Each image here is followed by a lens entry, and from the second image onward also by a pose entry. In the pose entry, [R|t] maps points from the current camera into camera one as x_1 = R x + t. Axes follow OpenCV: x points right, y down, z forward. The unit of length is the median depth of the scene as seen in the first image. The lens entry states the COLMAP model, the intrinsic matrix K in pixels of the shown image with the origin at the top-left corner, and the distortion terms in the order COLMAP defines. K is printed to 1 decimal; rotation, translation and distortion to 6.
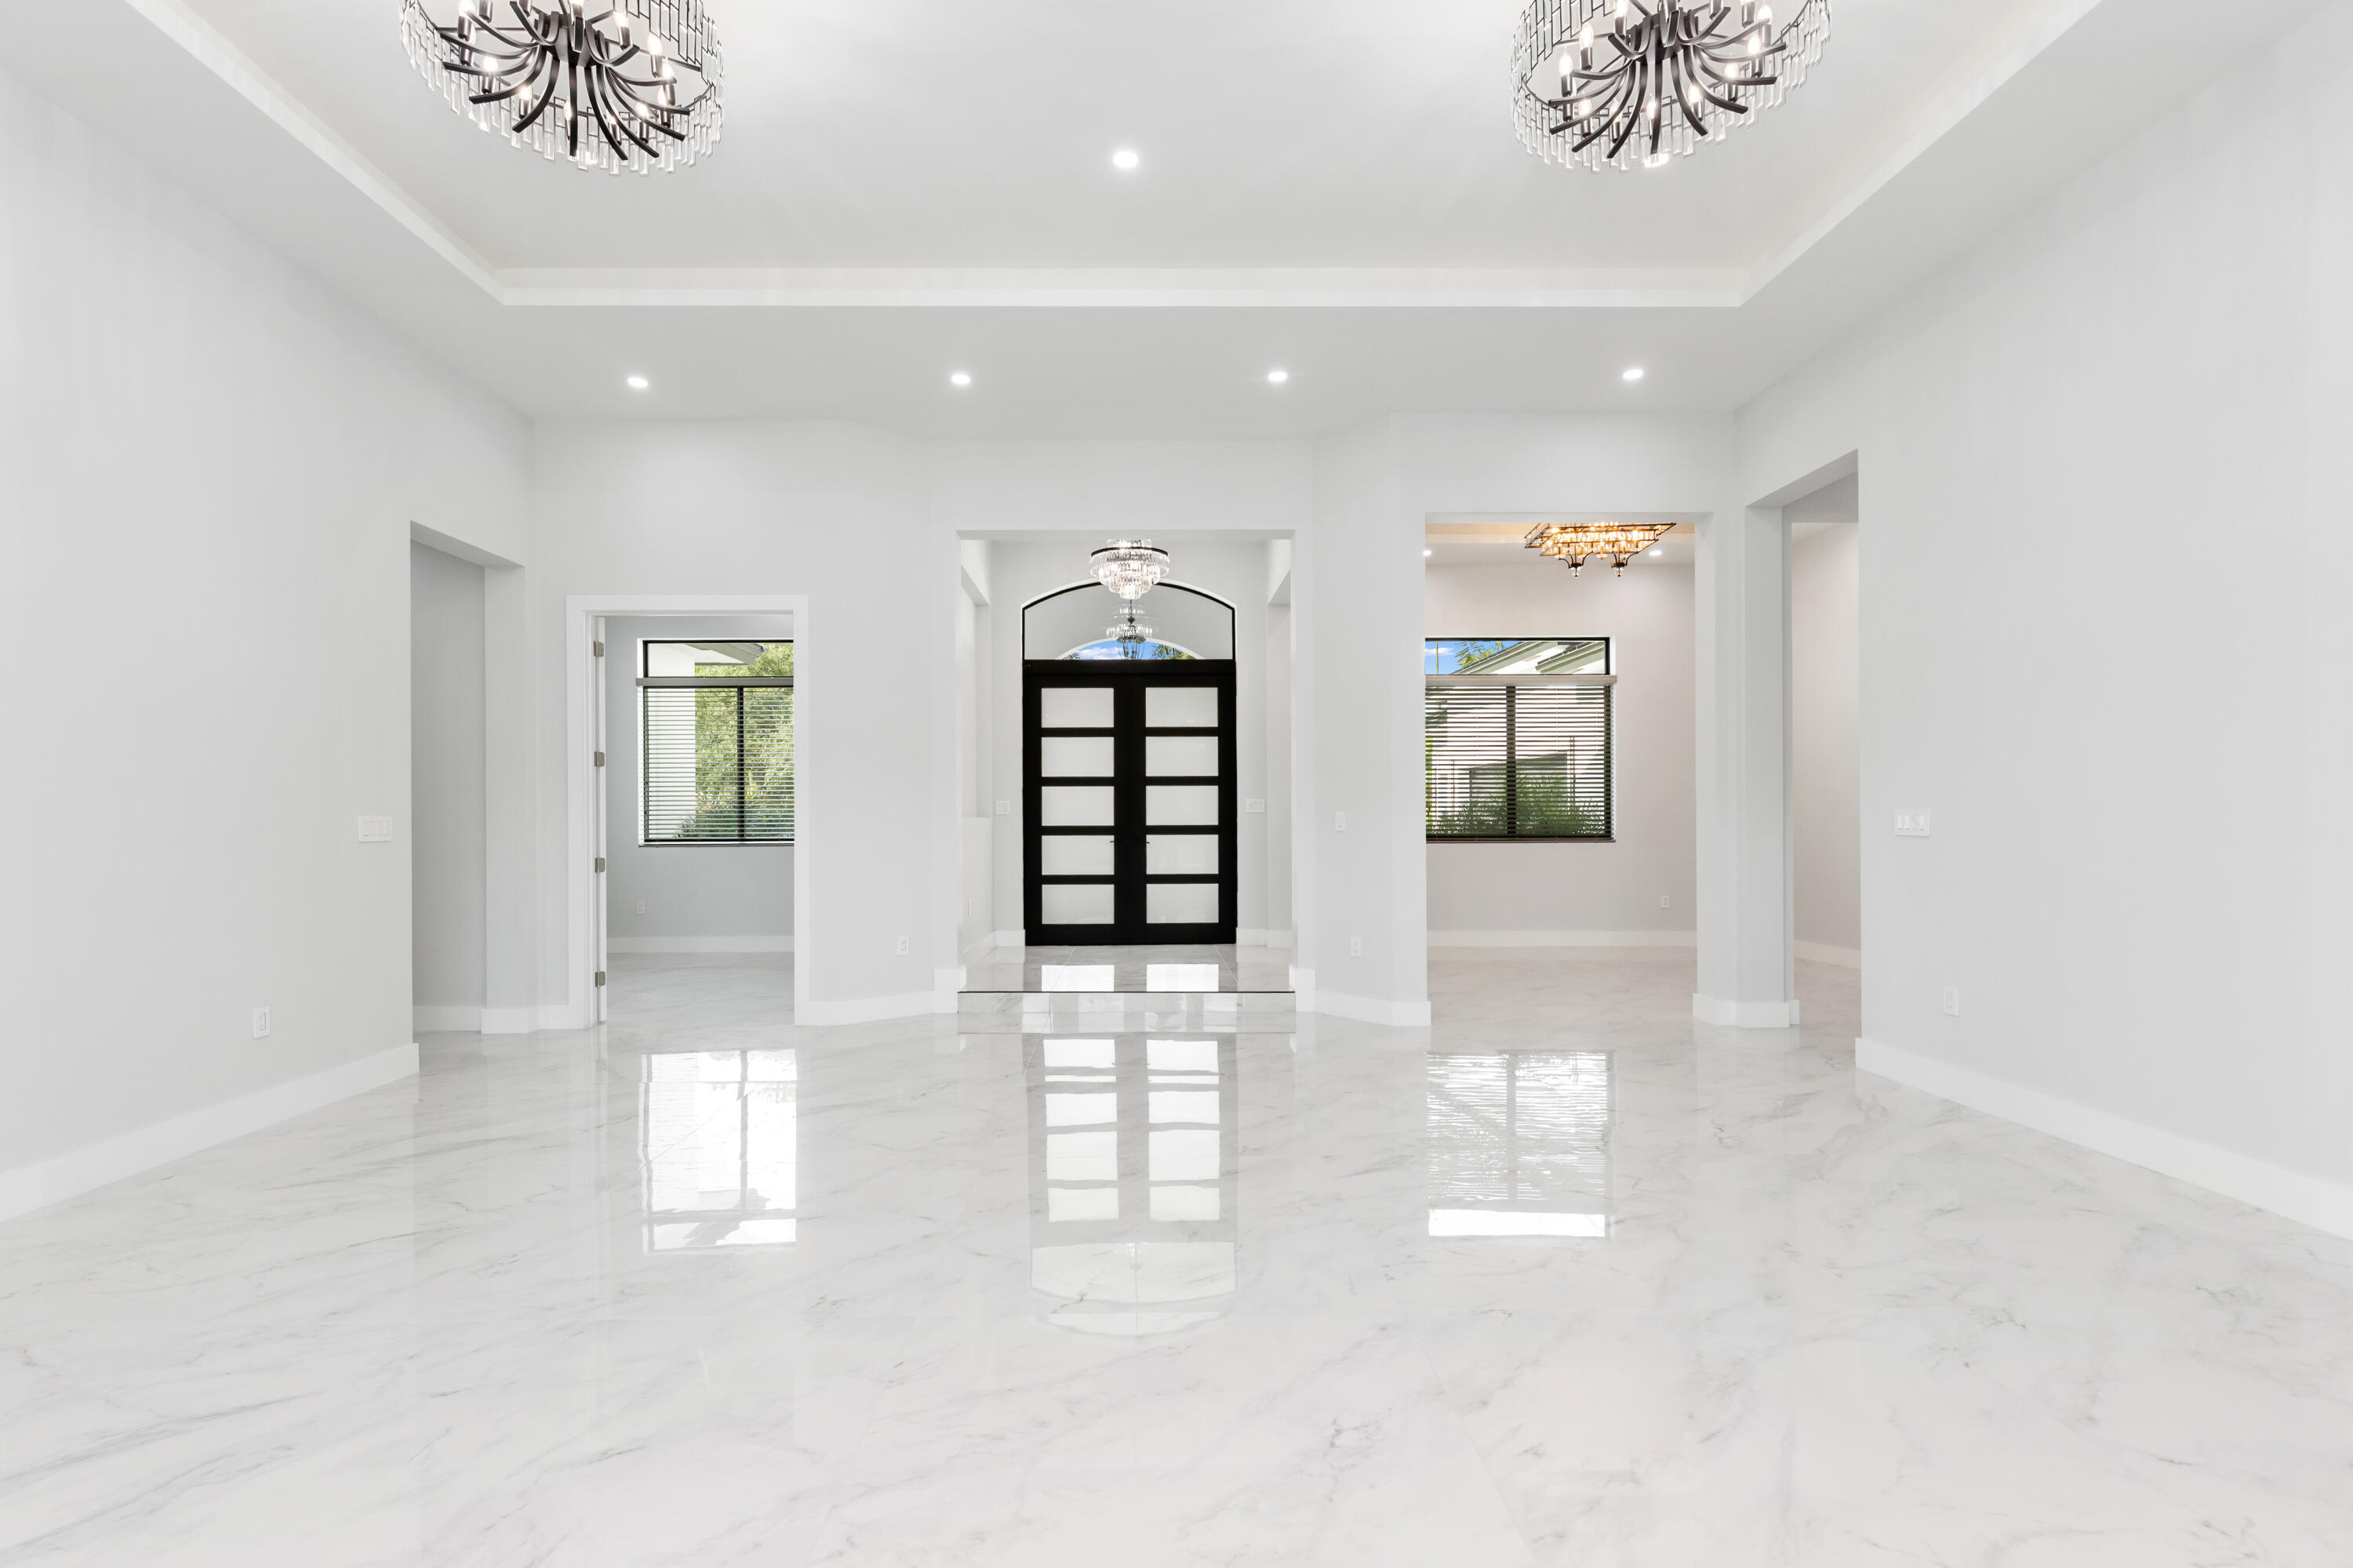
lens RADIAL K [[1066.8, 0, 1133.6], [0, 1066.8, 818.6], [0, 0, 1]] dist [0.006882, -0.000985]
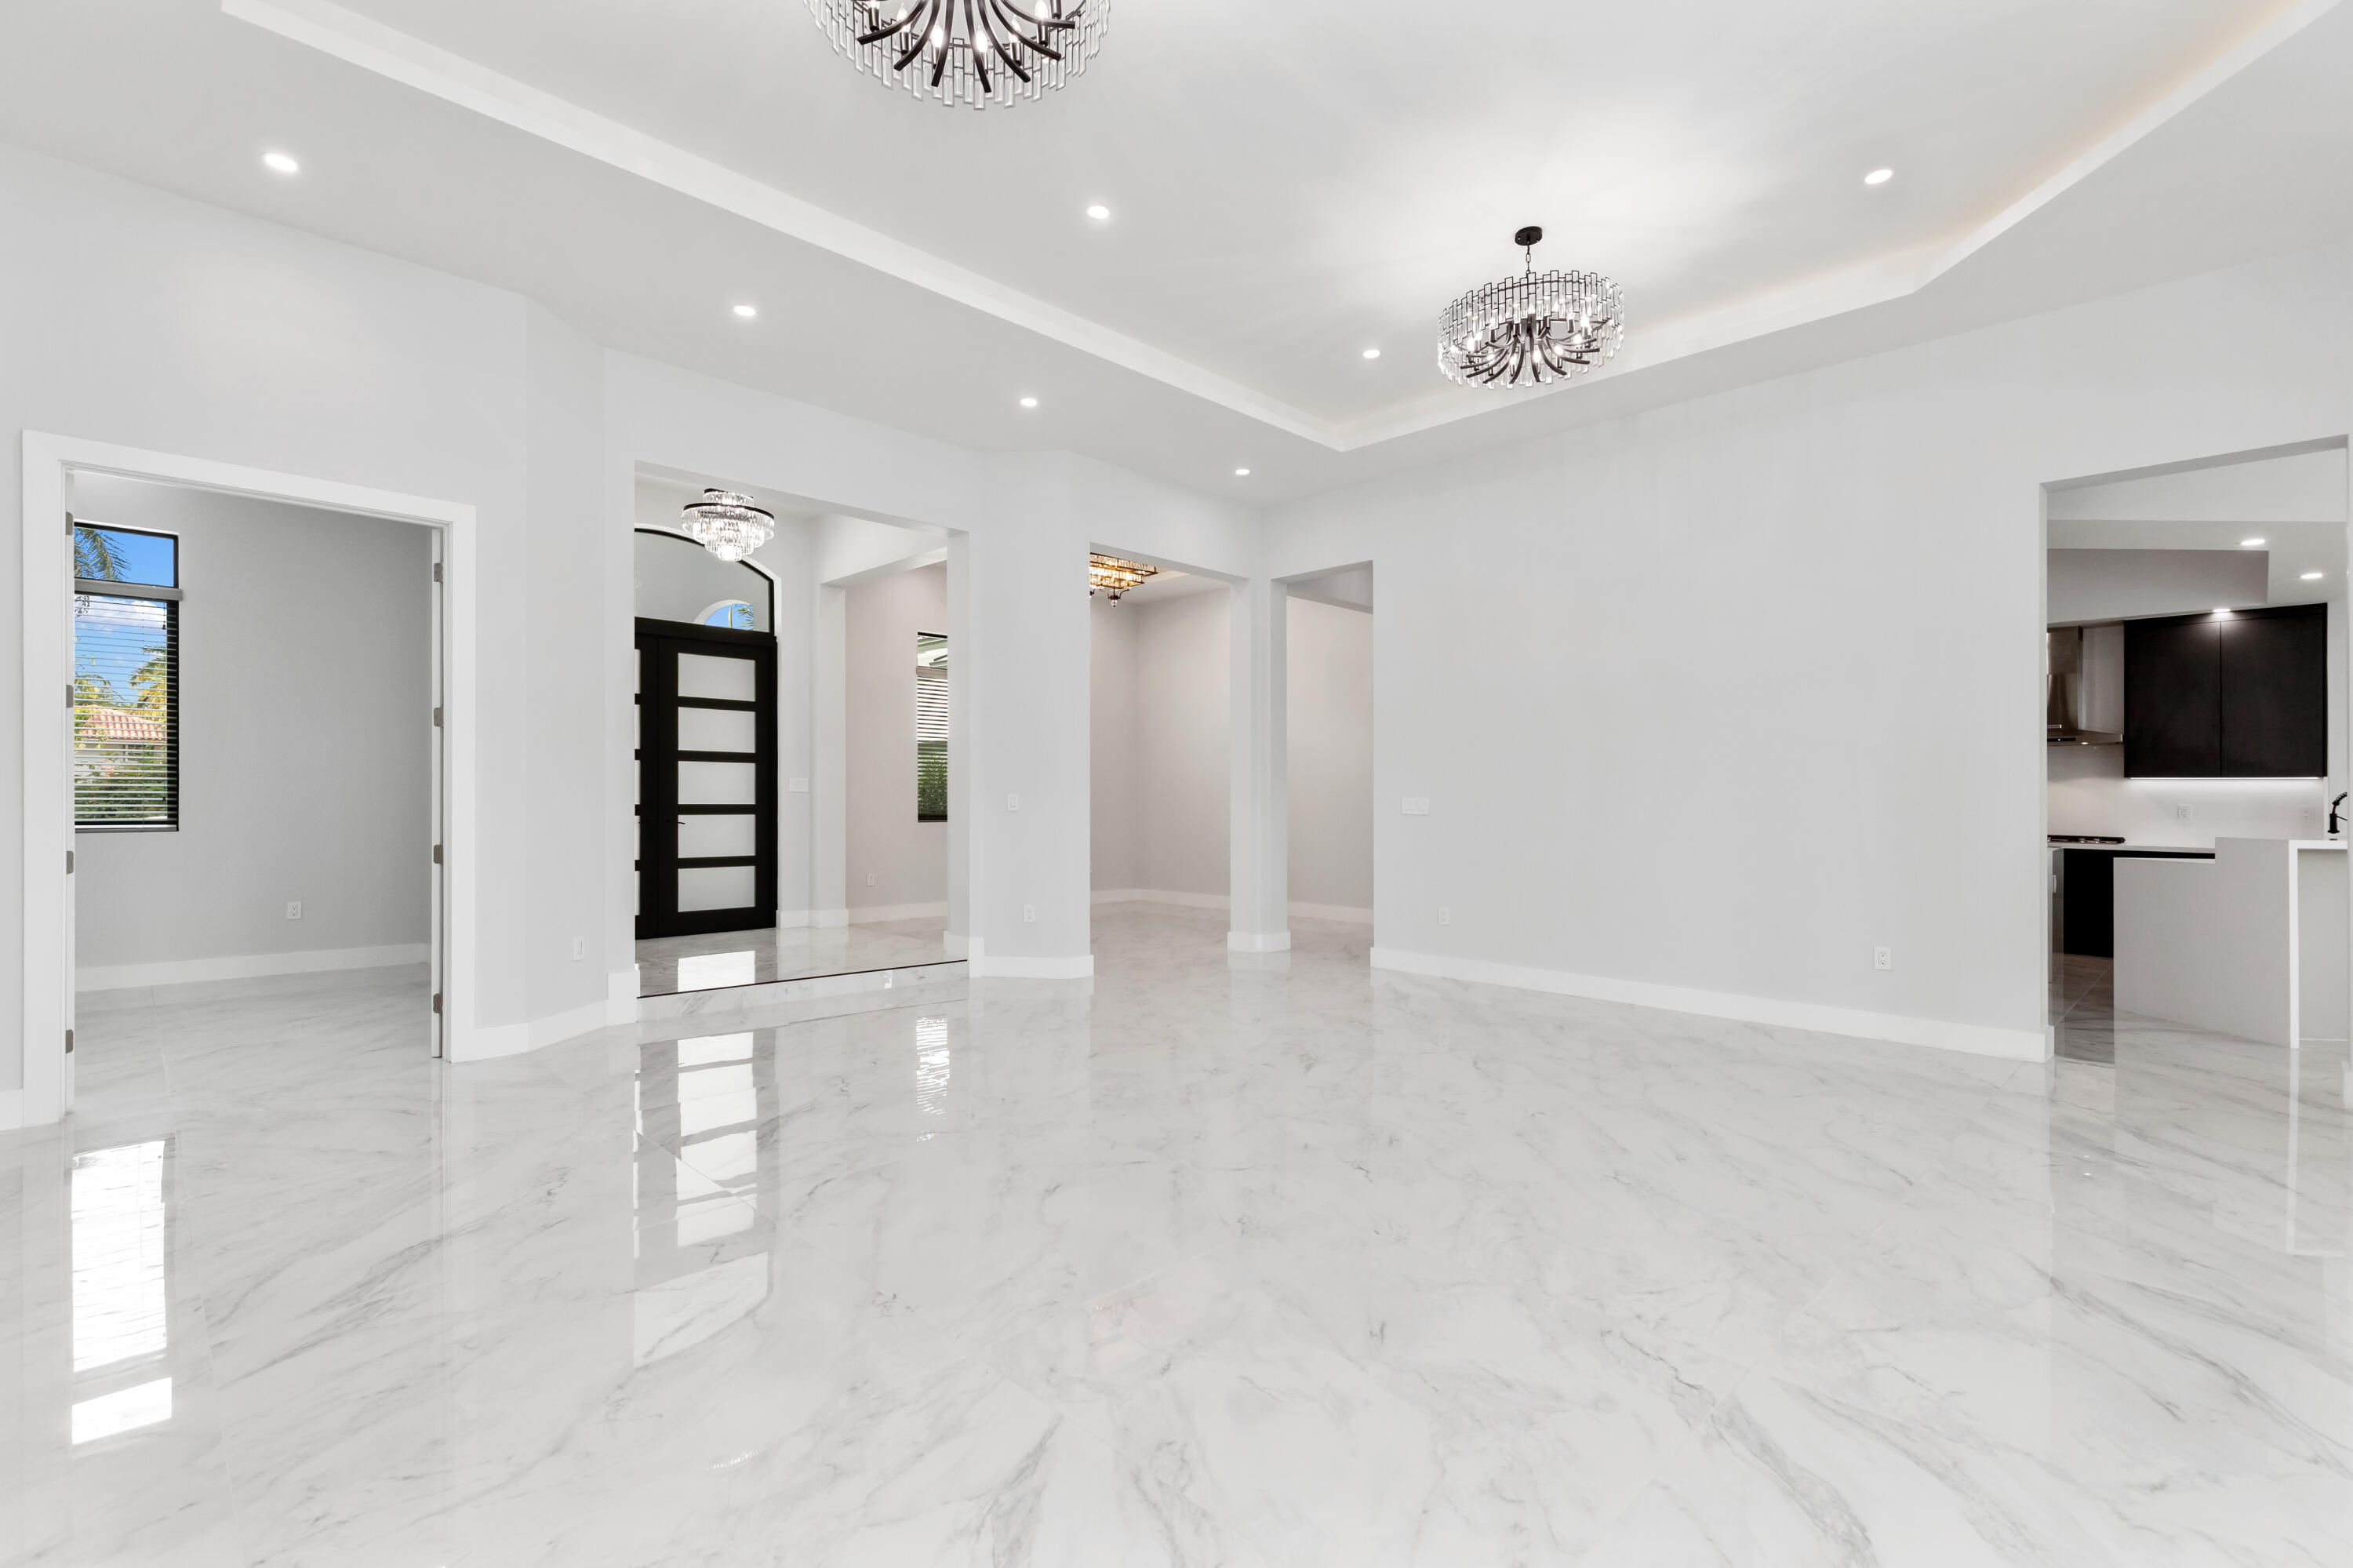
lens RADIAL K [[1066.8, 0, 1145.9], [0, 1066.8, 787.5], [0, 0, 1]] dist [0.006882, -0.000985]
pose [[0.732960, 0.014374, 0.680120, -0.320722], [-0.006023, 0.999875, -0.014642, 0.002991], [-0.680245, 0.006636, 0.732955, 0.067234]]
